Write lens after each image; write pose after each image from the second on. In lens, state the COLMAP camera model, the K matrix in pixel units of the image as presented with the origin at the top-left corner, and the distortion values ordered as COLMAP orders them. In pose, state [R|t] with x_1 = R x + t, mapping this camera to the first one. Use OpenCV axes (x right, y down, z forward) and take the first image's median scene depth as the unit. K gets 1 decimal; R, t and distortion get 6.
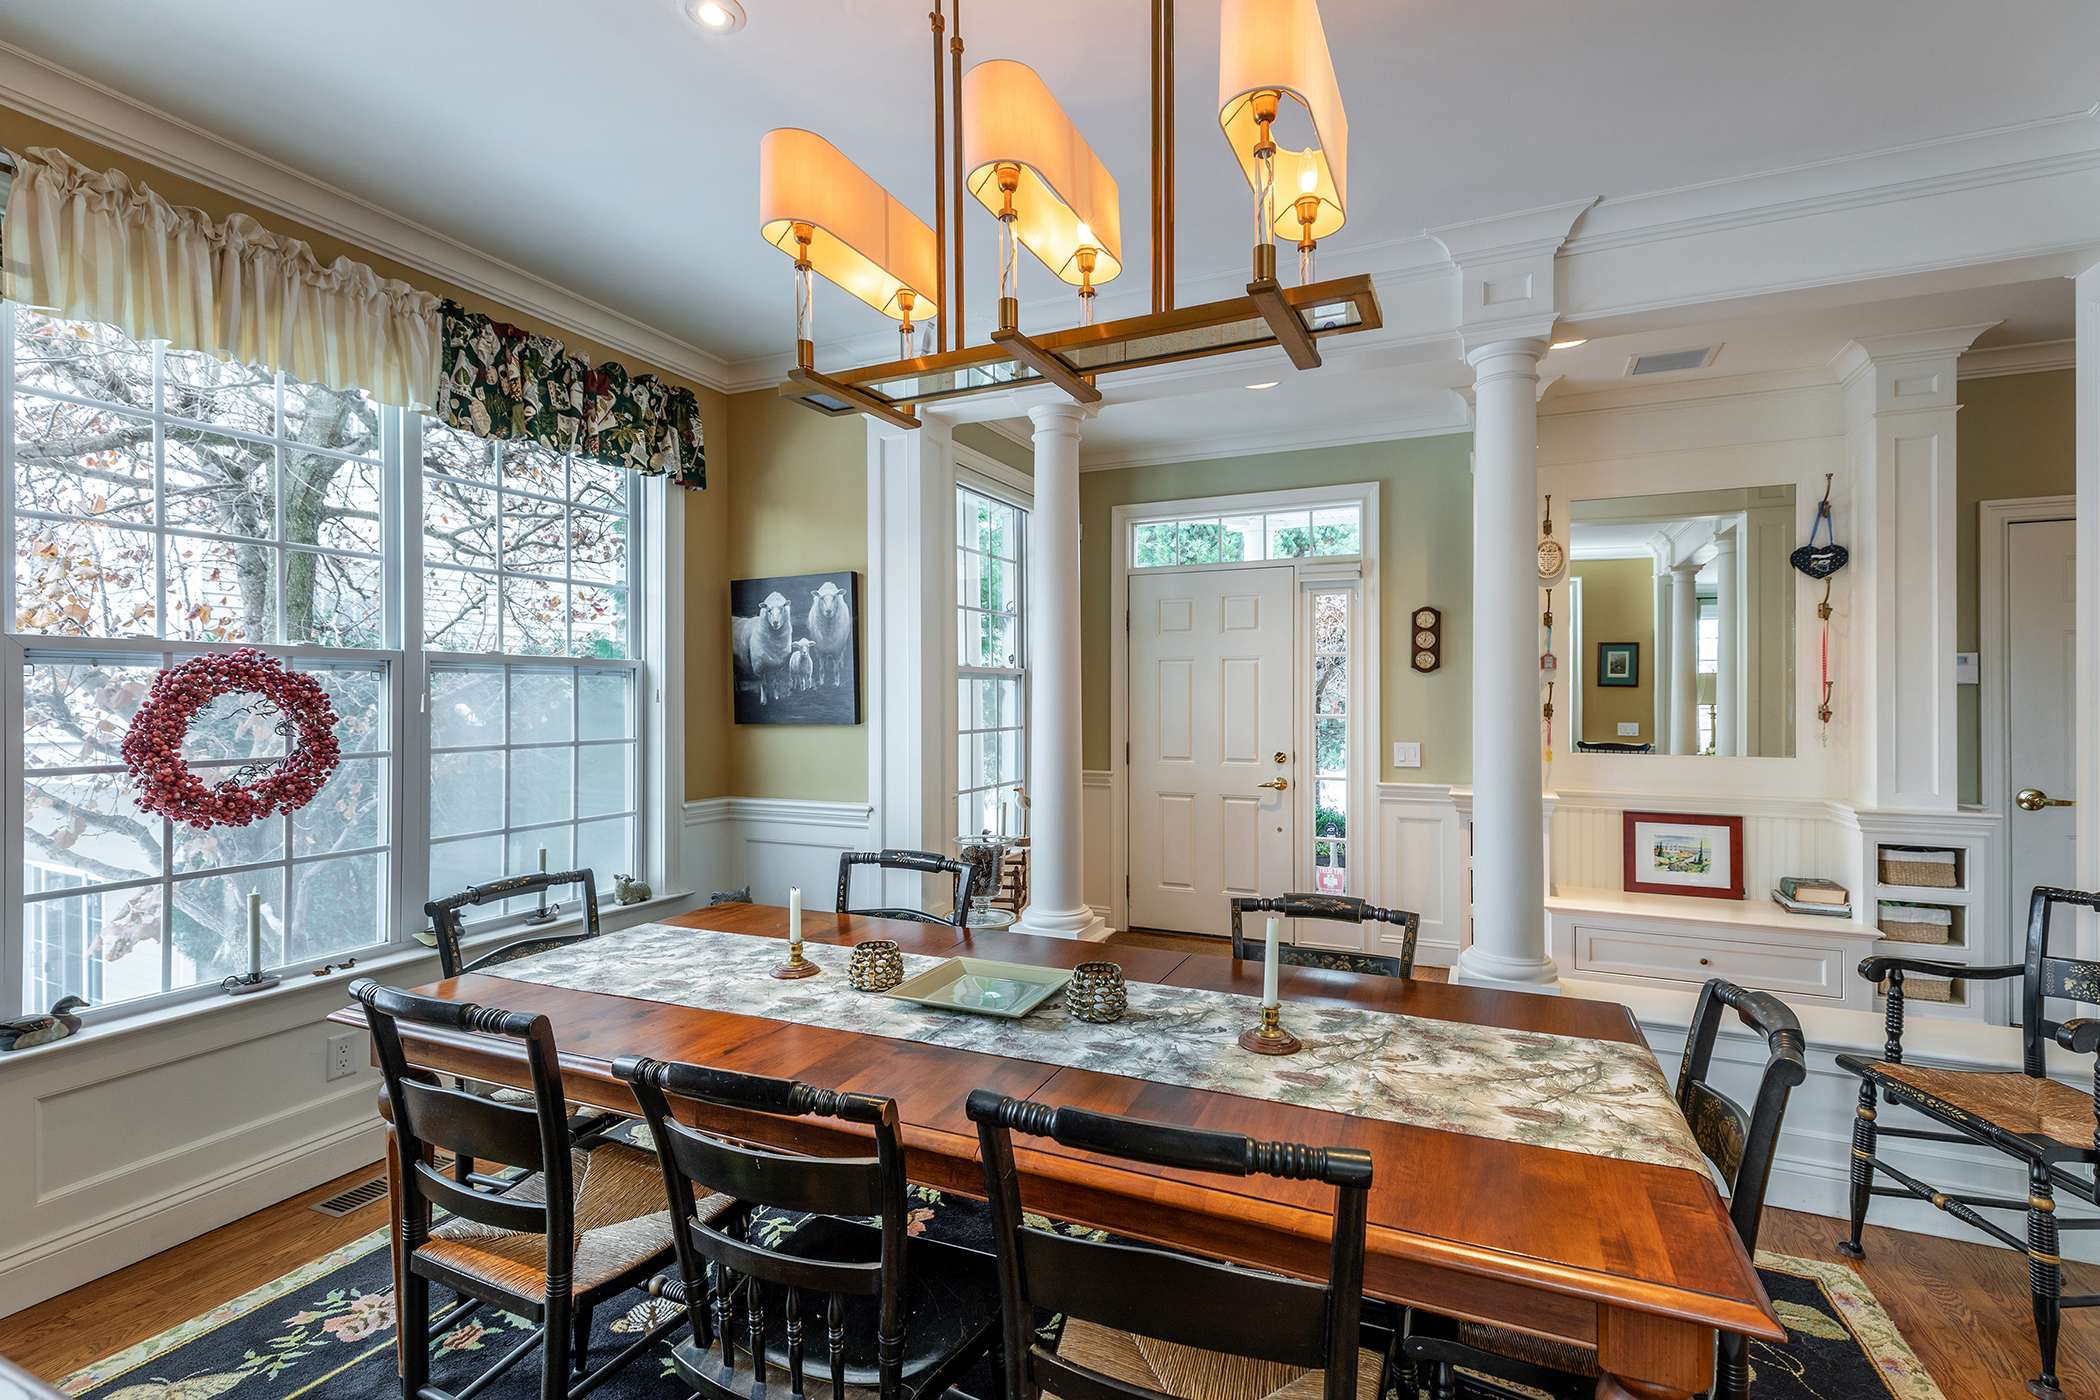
lens RADIAL K [[920.8, 0, 1042.2], [0, 920.8, 698.2], [0, 0, 1]] dist [0.017078, -0.000047]
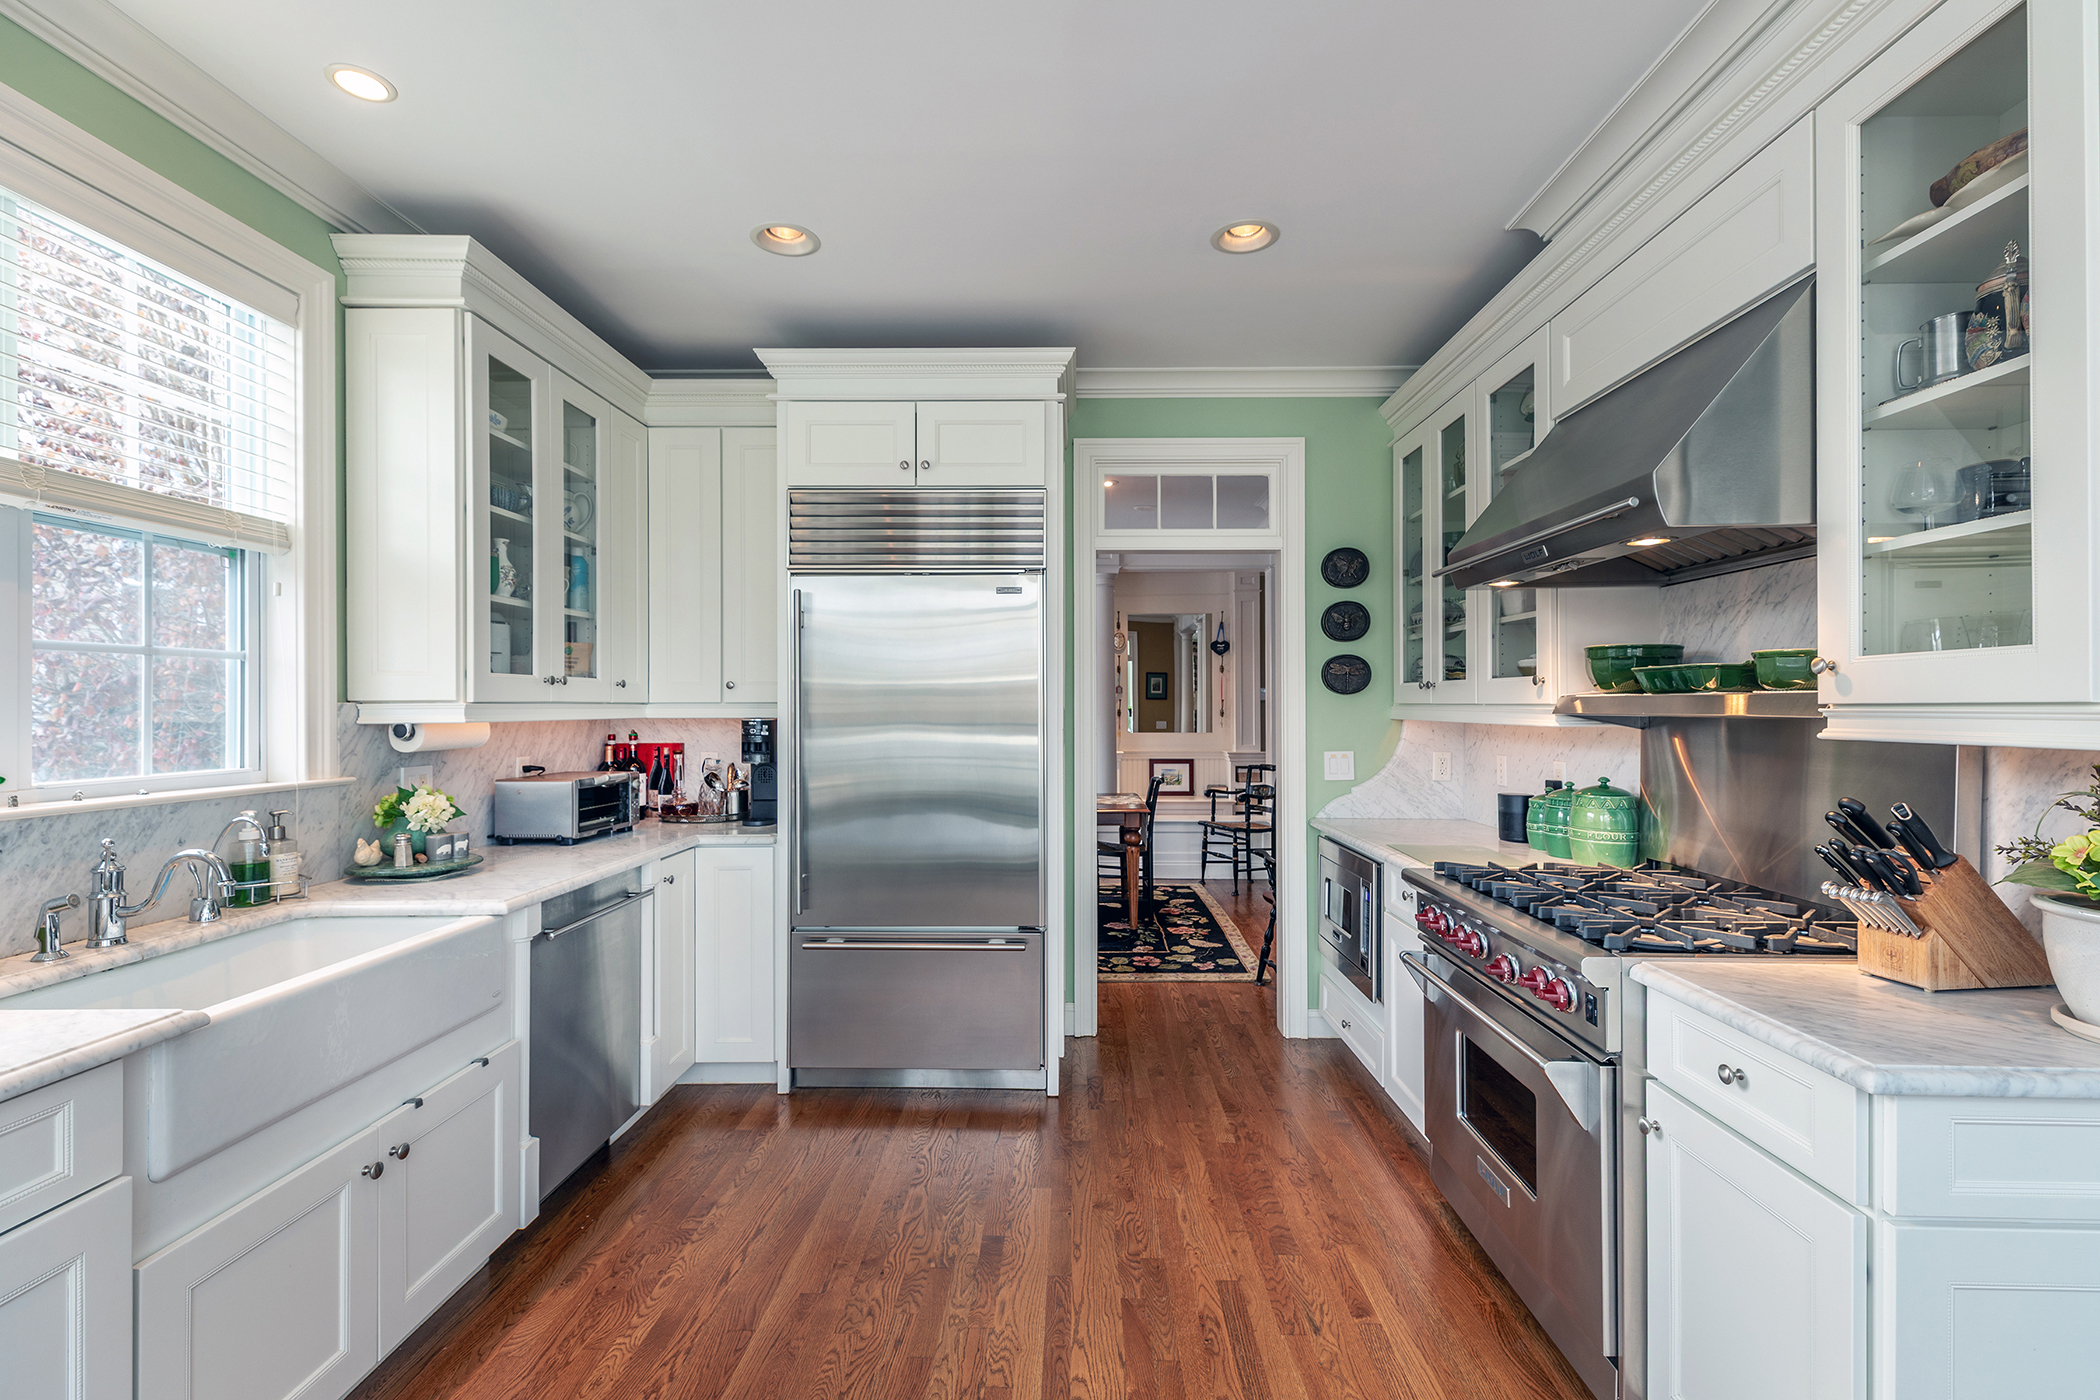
lens RADIAL K [[920.8, 0, 1042.2], [0, 920.8, 698.2], [0, 0, 1]] dist [0.017078, -0.000047]
pose [[0.914642, 0.001979, 0.404259, -0.604253], [0.001457, 0.999965, -0.008191, -0.003427], [-0.404261, 0.008081, 0.914608, -1.111953]]
